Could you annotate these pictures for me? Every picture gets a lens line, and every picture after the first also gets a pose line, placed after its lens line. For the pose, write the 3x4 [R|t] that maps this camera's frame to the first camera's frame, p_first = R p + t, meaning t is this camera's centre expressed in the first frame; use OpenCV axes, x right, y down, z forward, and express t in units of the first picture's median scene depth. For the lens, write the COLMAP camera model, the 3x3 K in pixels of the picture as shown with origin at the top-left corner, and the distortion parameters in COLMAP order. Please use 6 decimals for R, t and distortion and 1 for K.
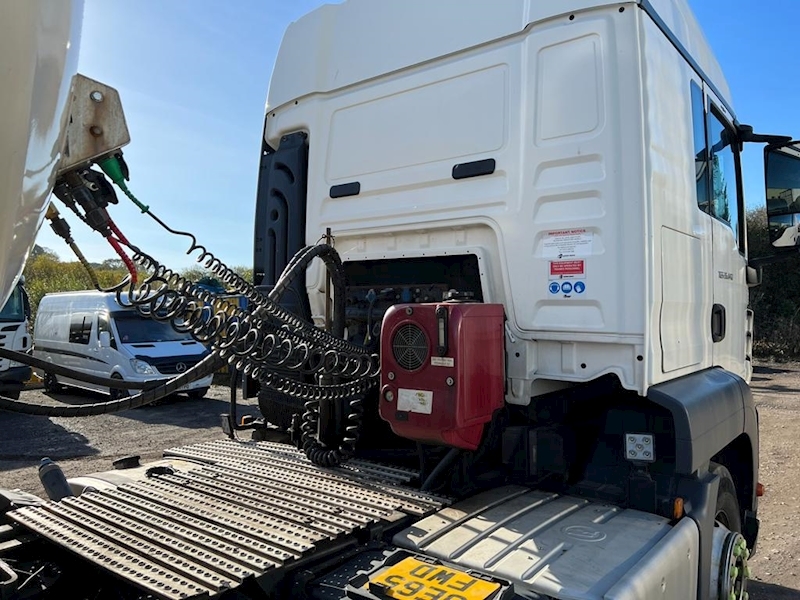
lens RADIAL K [[598.5, 0, 399.2], [0, 598.5, 296.1], [0, 0, 1]] dist [0.061845, -0.065460]
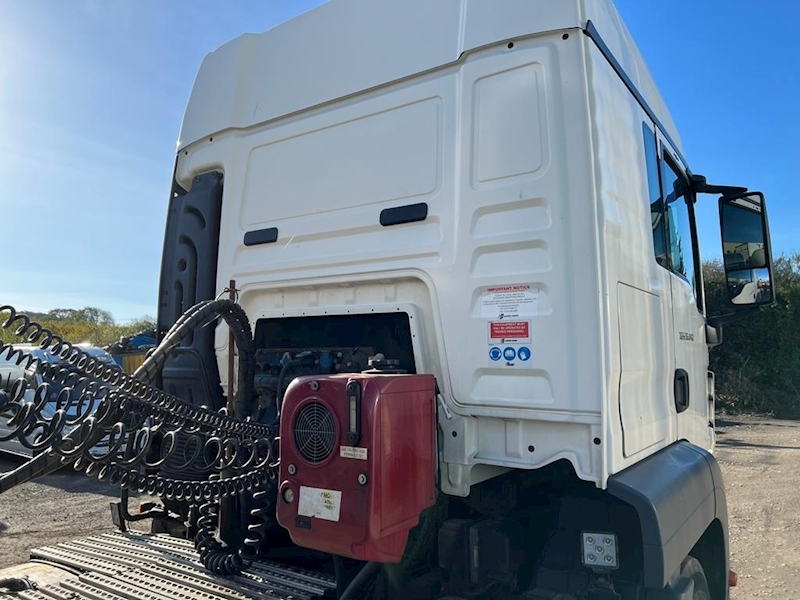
lens RADIAL K [[598.5, 0, 403.0], [0, 598.5, 299.7], [0, 0, 1]] dist [0.061845, -0.065460]
pose [[0.997372, 0.004521, 0.072304, 0.063329], [0.001141, 0.996946, -0.078080, -0.022369], [-0.072436, 0.077957, 0.994322, 0.157901]]
